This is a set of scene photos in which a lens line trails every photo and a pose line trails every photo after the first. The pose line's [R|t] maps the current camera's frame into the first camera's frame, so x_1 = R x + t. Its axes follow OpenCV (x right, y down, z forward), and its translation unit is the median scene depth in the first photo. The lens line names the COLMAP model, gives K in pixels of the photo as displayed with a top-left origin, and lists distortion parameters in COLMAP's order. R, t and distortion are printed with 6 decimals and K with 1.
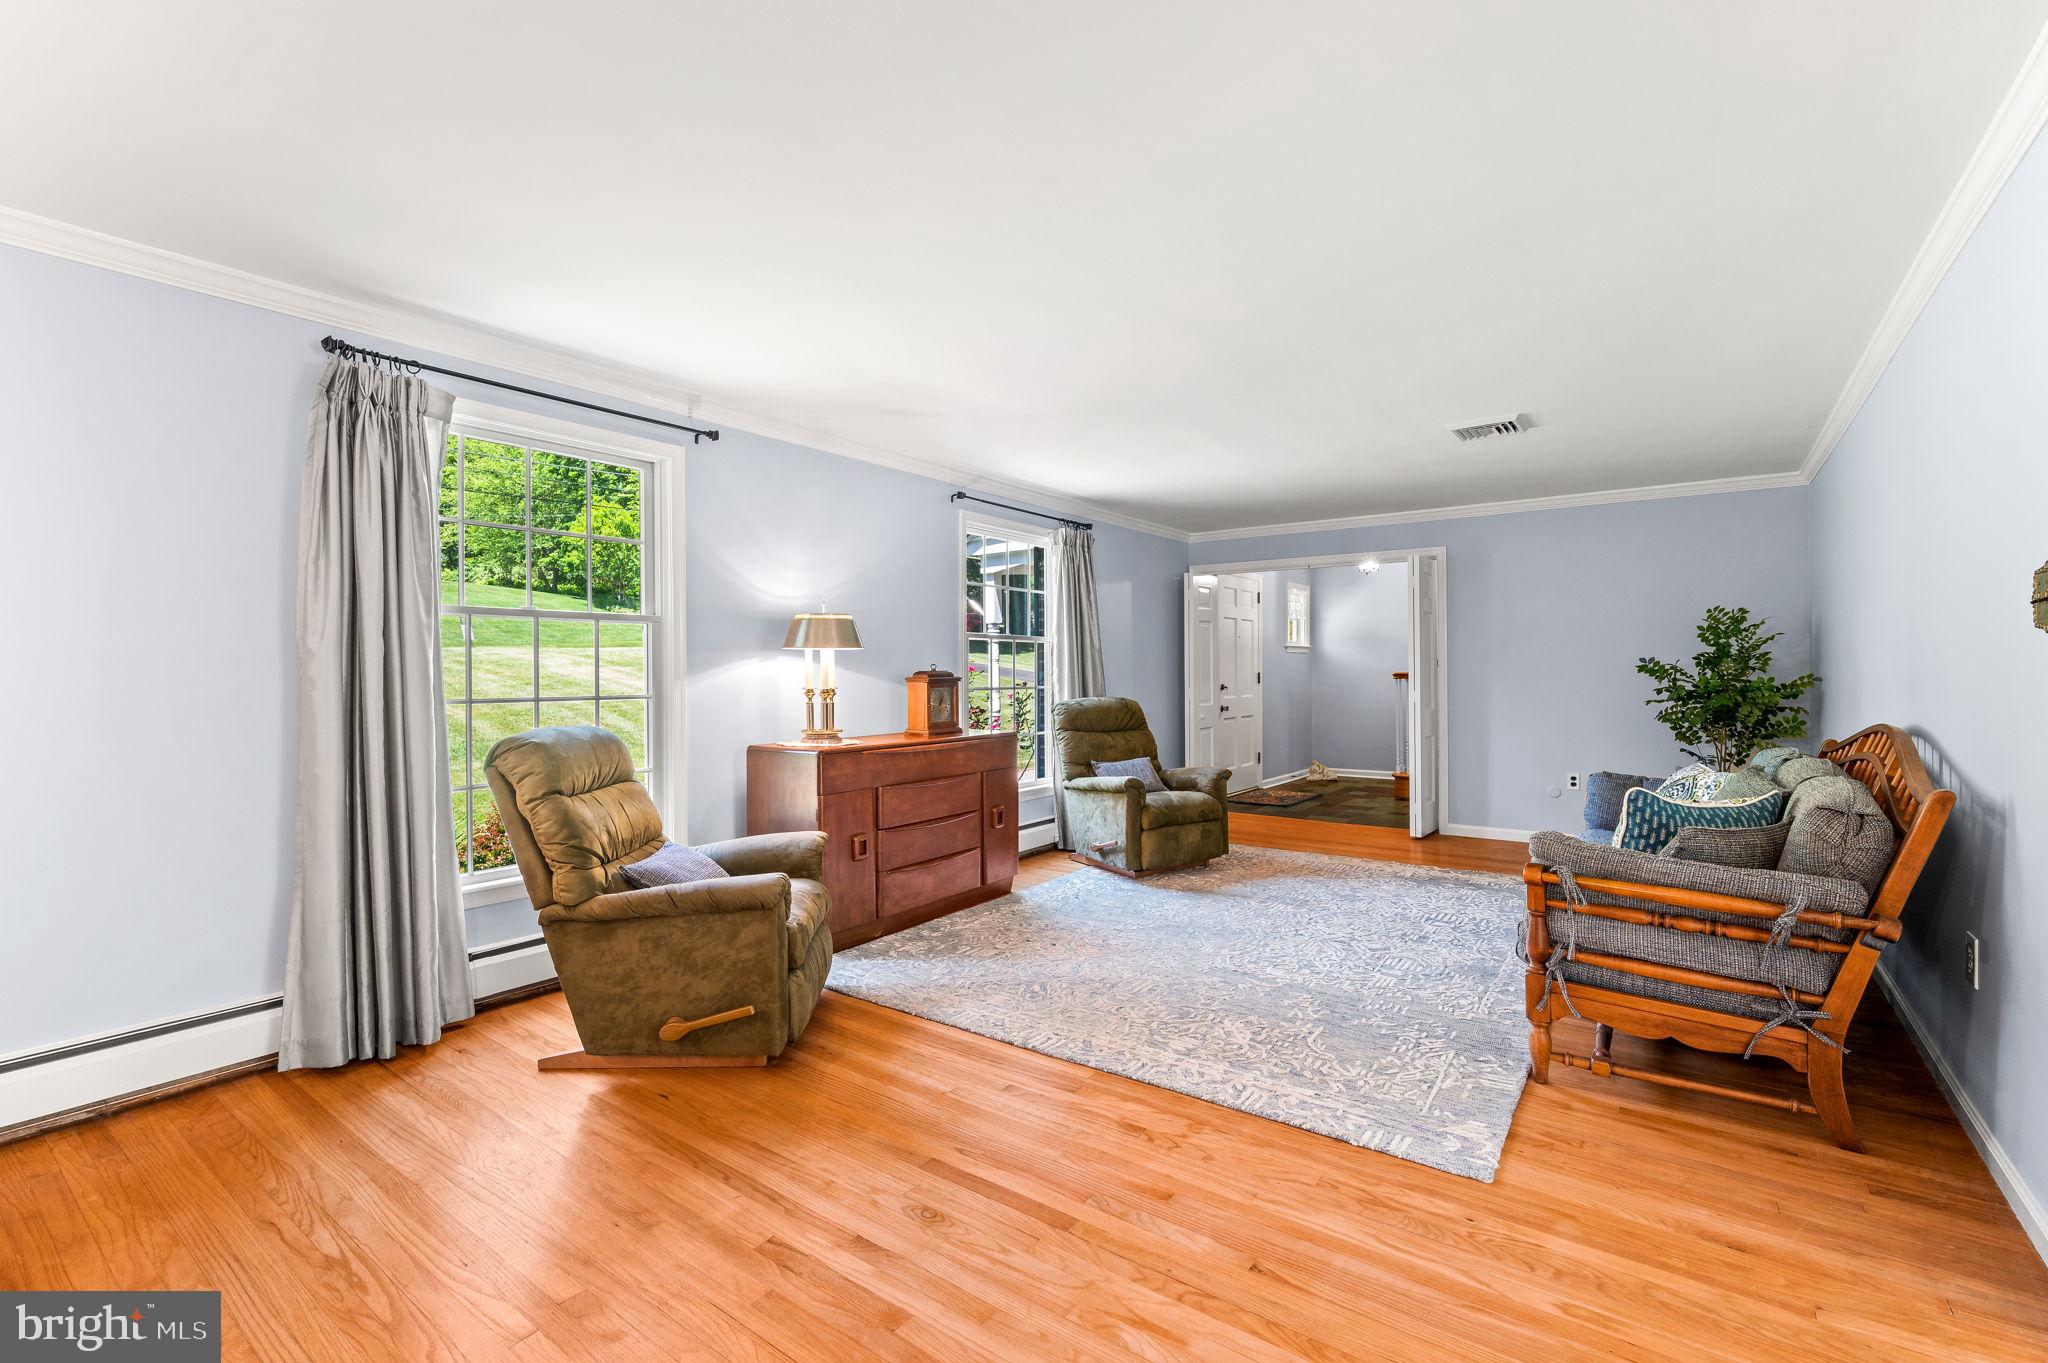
lens RADIAL K [[868.8, 0, 1034.5], [0, 868.8, 678.2], [0, 0, 1]] dist [-0.002553, 0.000421]
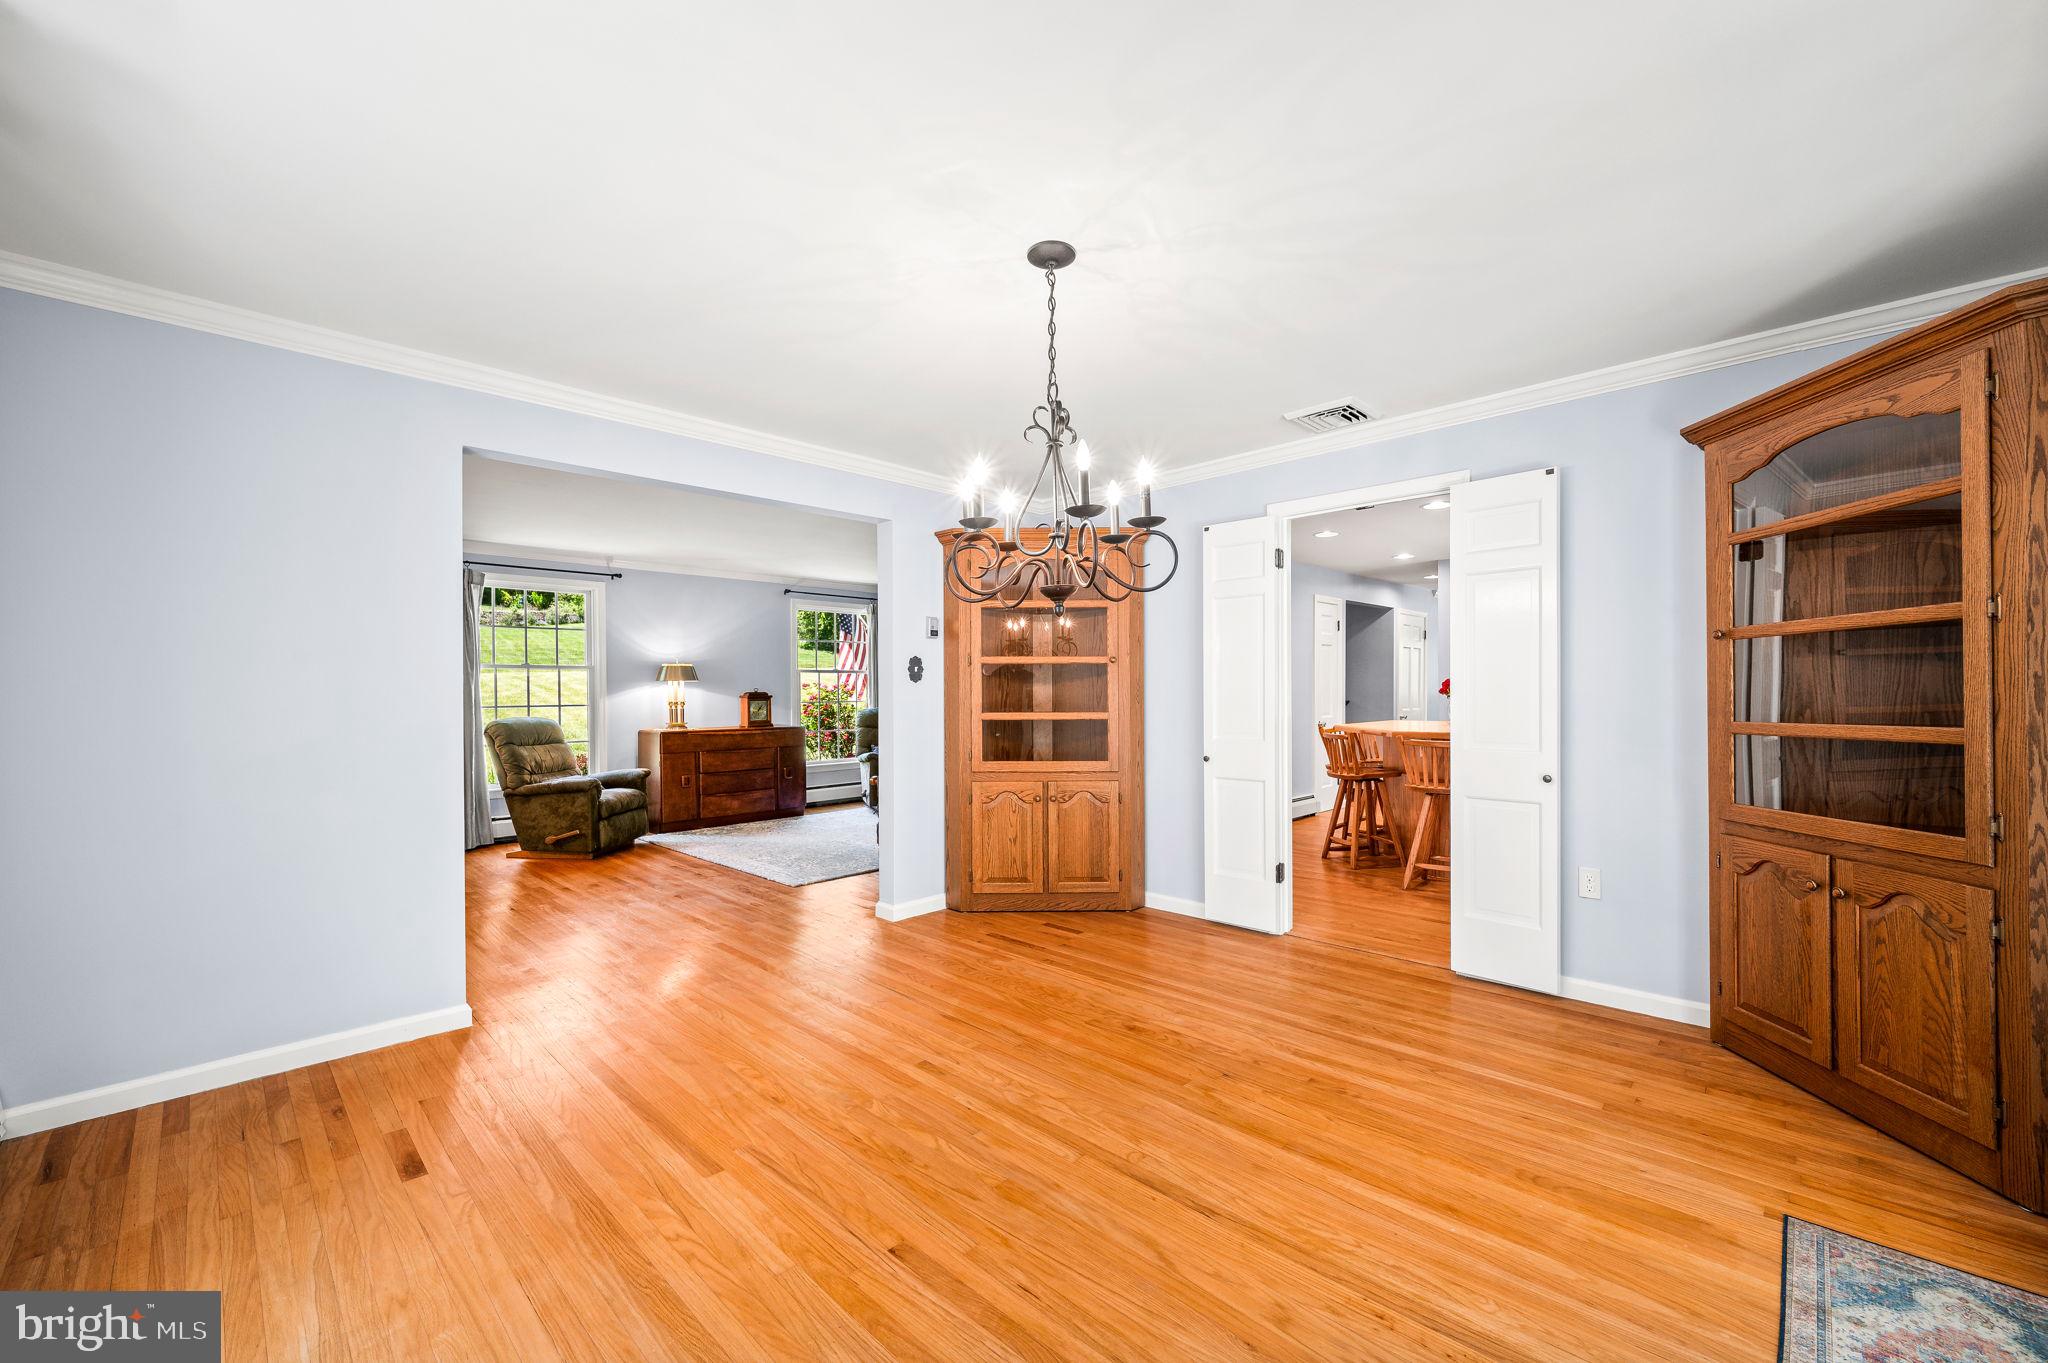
lens RADIAL K [[806.3, 0, 1027.2], [0, 806.3, 692.5], [0, 0, 1]] dist [-0.000787, -0.000354]
pose [[0.989117, -0.001945, -0.147115, 0.844905], [0.001639, 0.999996, -0.002204, -0.003032], [0.147119, 0.001939, 0.989117, -0.712954]]
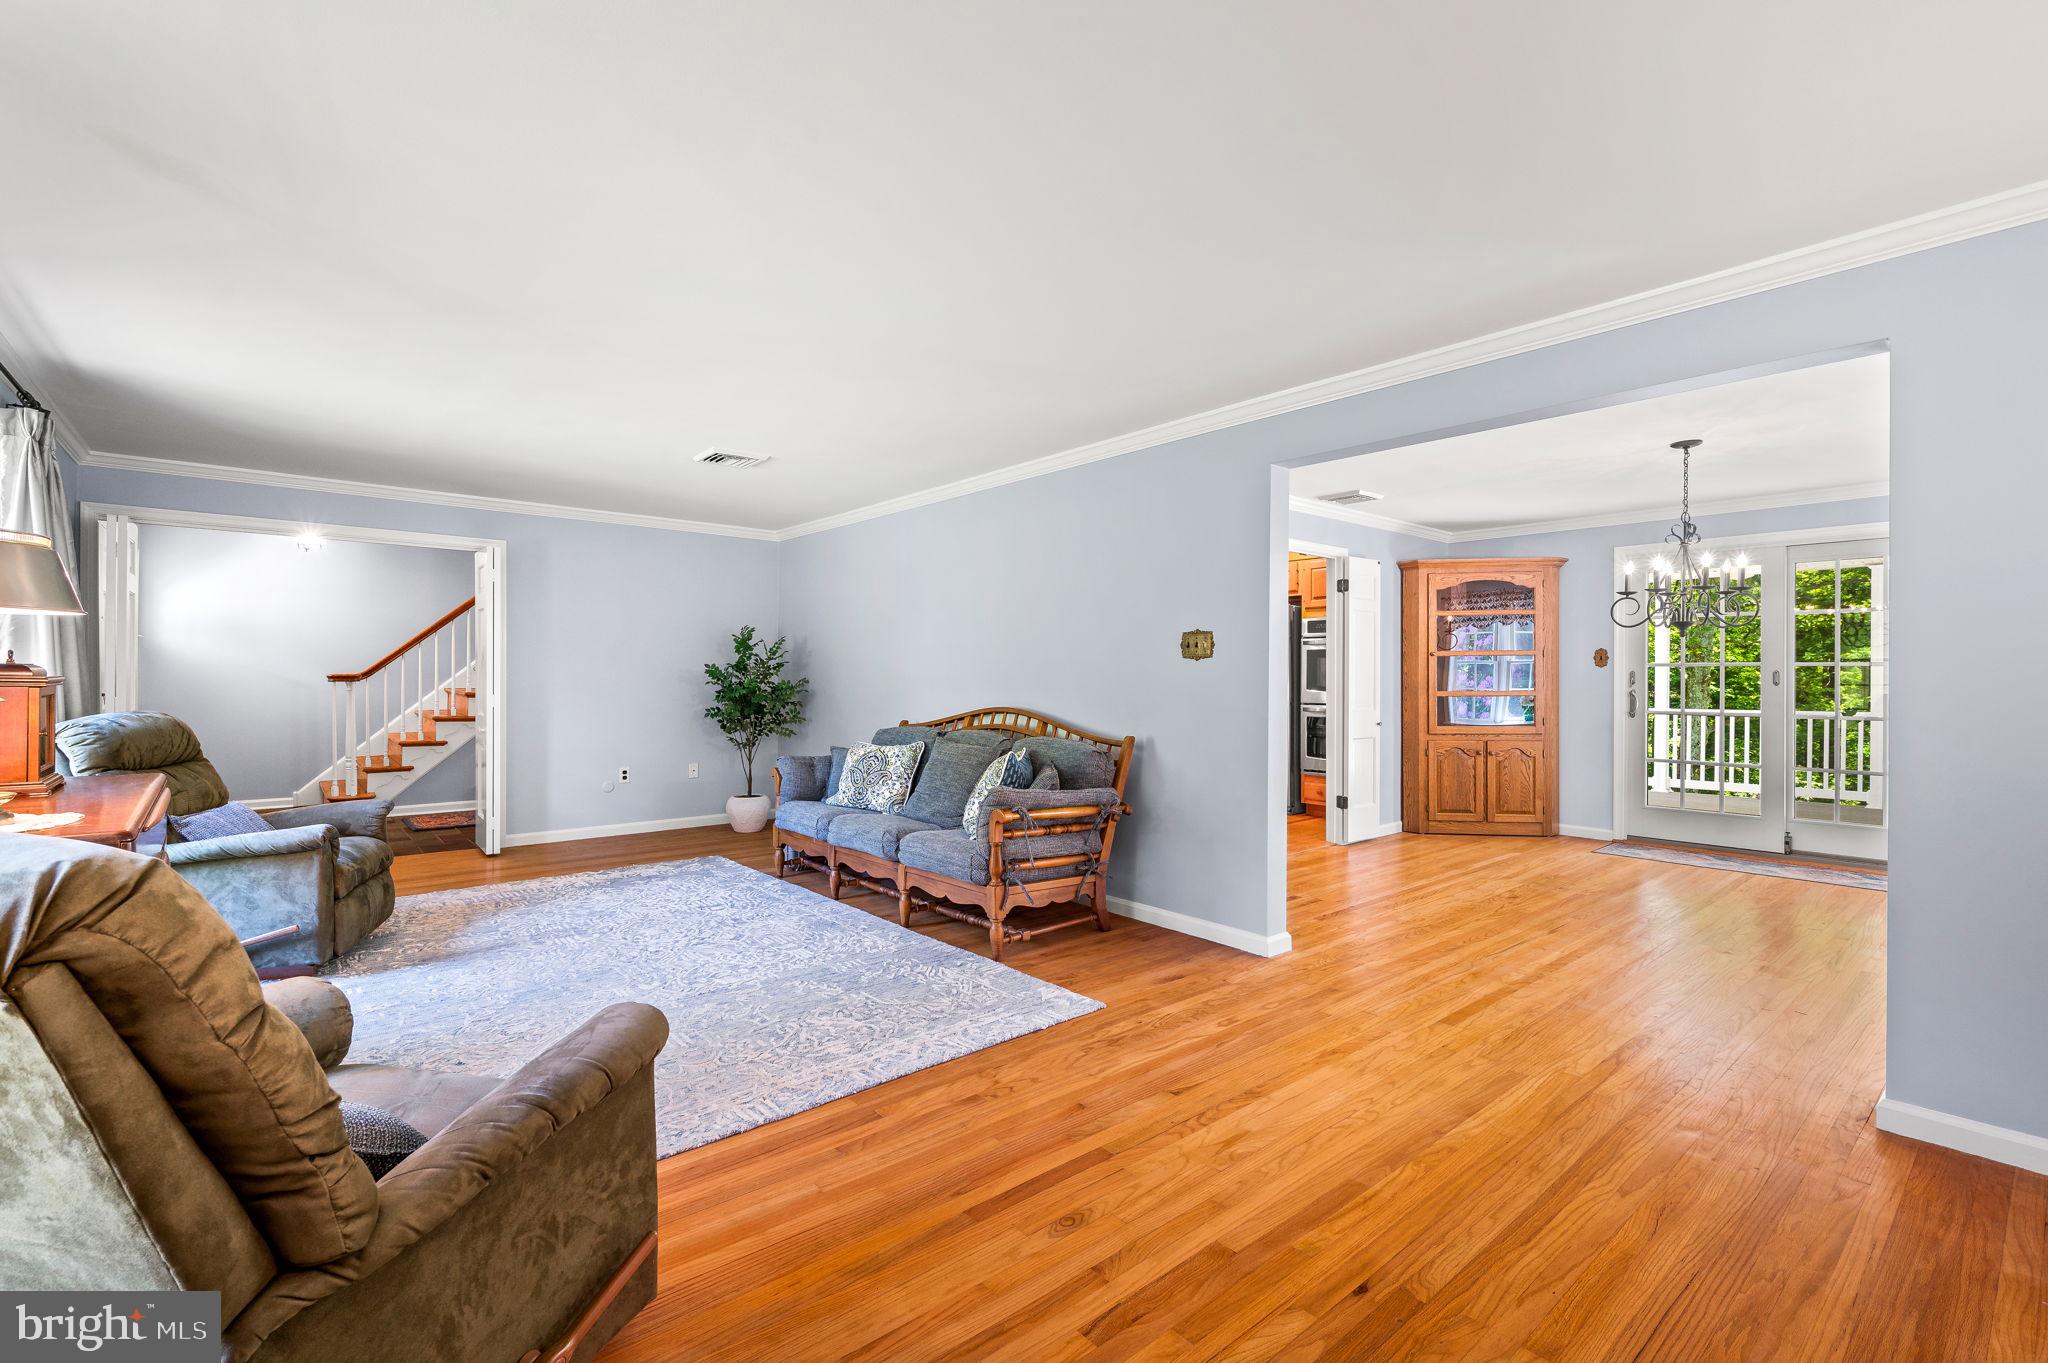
lens RADIAL K [[907.9, 0, 974.4], [0, 907.9, 684.5], [0, 0, 1]] dist [0.000287, 0.000121]
pose [[0.268913, -0.003693, 0.963157, -0.906781], [0.000273, 0.999993, 0.003758, 0.000231], [-0.963165, -0.000747, 0.268912, 0.652573]]
